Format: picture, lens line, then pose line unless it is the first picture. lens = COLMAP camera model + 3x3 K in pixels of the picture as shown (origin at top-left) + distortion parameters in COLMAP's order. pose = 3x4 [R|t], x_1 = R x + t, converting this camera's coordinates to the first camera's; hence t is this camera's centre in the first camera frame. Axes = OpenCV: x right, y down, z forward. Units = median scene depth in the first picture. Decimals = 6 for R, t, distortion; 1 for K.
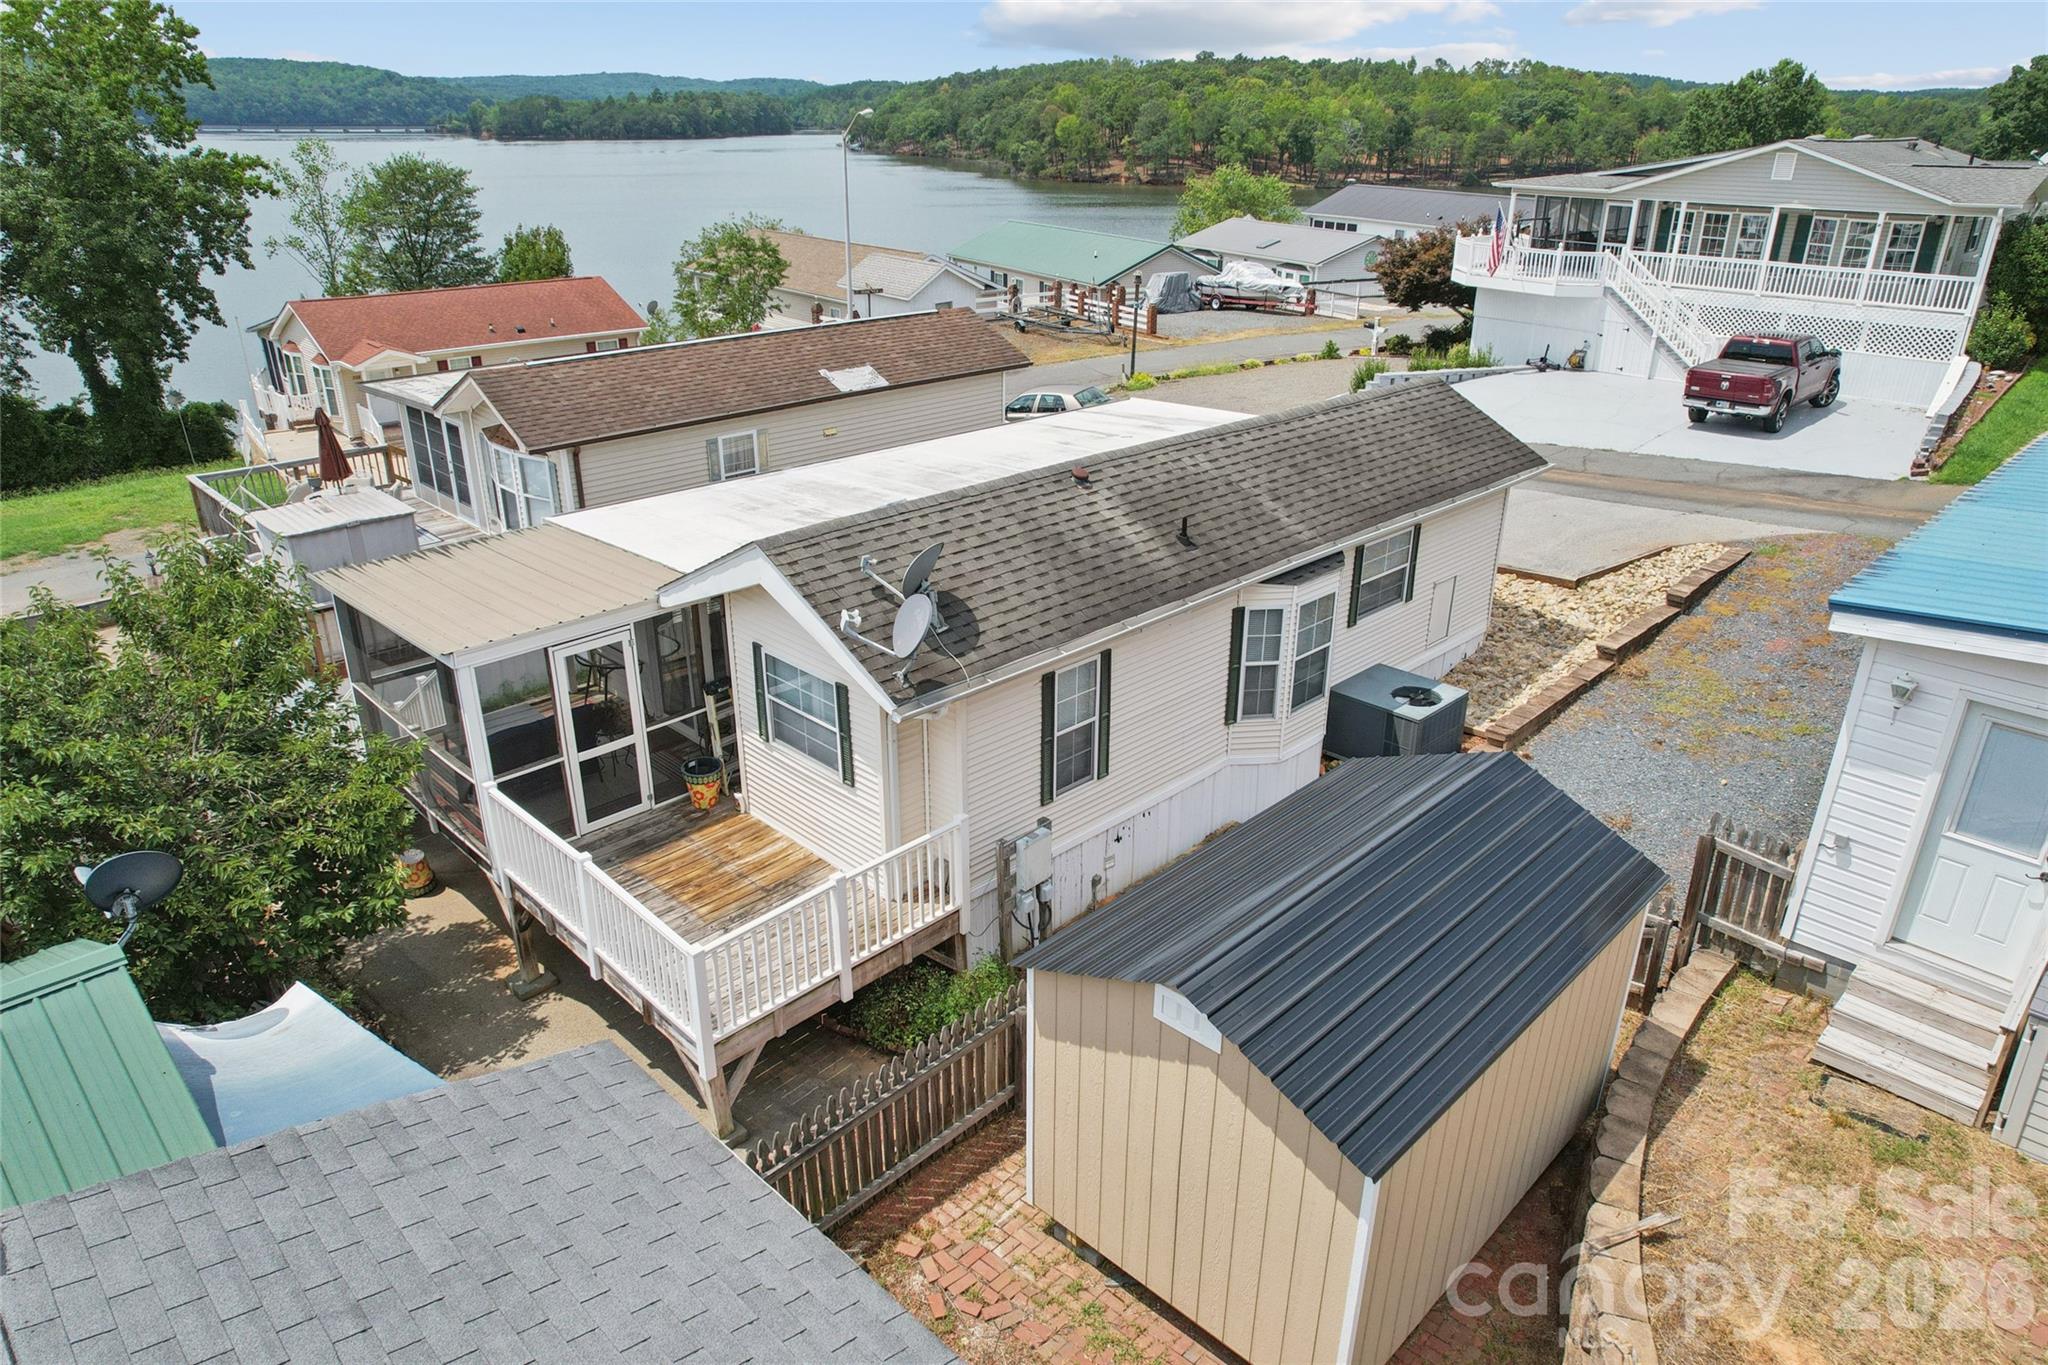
lens RADIAL K [[1300.7, 0, 1024.0], [0, 1300.7, 682.5], [0, 0, 1]] dist [-0.039605, 0.002573]
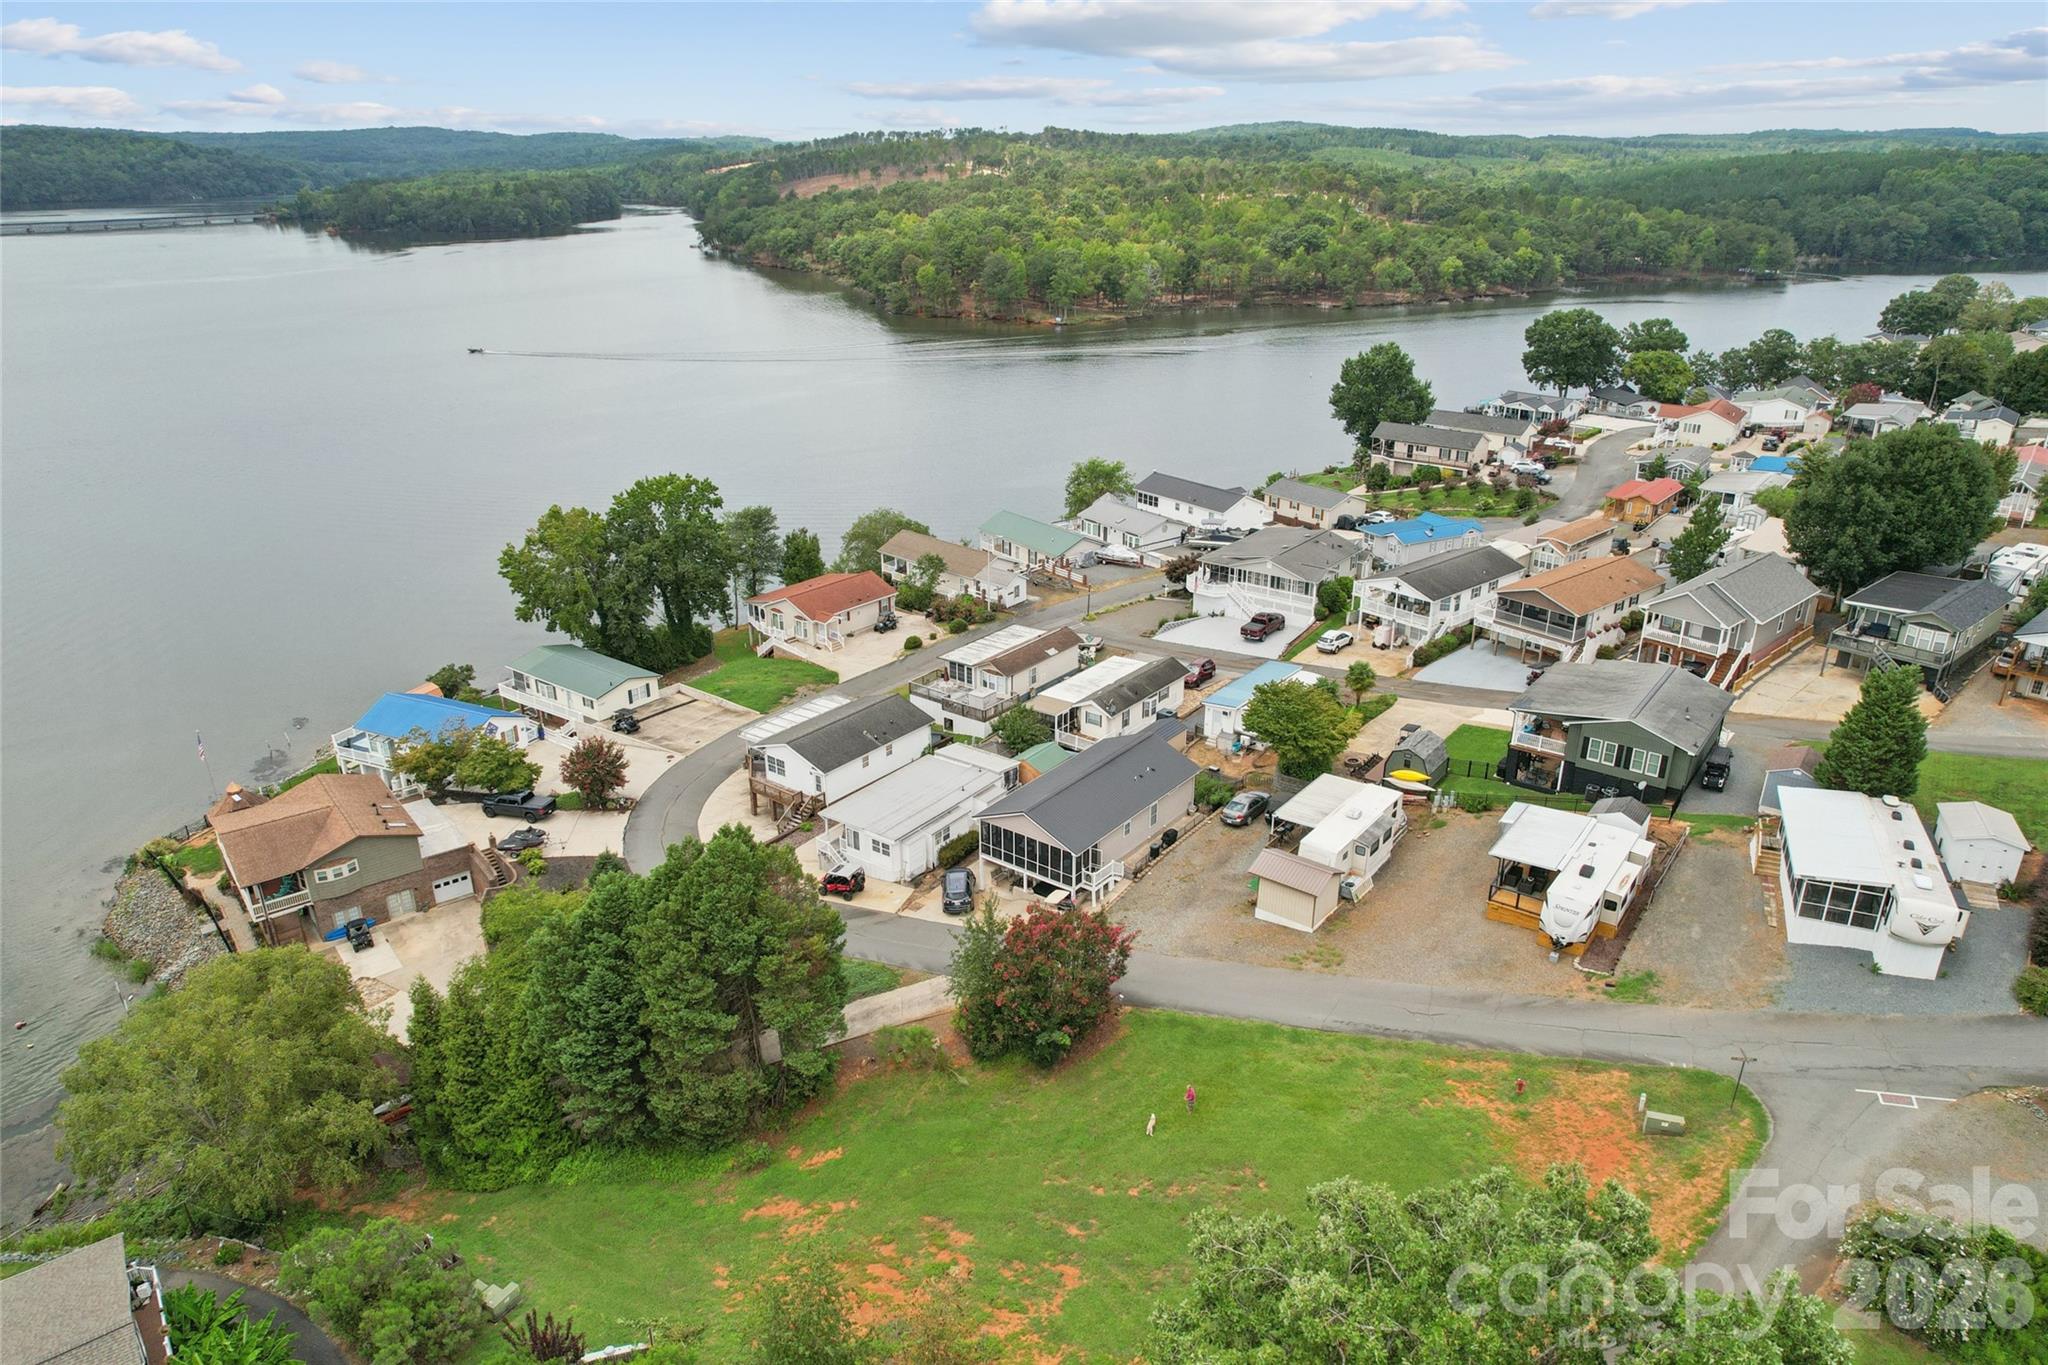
lens RADIAL K [[1300.7, 0, 1024.0], [0, 1300.7, 682.5], [0, 0, 1]] dist [-0.039605, 0.002573]
pose [[0.990345, -0.059025, 0.125427, -0.050780], [0.062990, 0.997625, -0.027882, -0.000211], [-0.123484, 0.035513, 0.991711, -0.222040]]
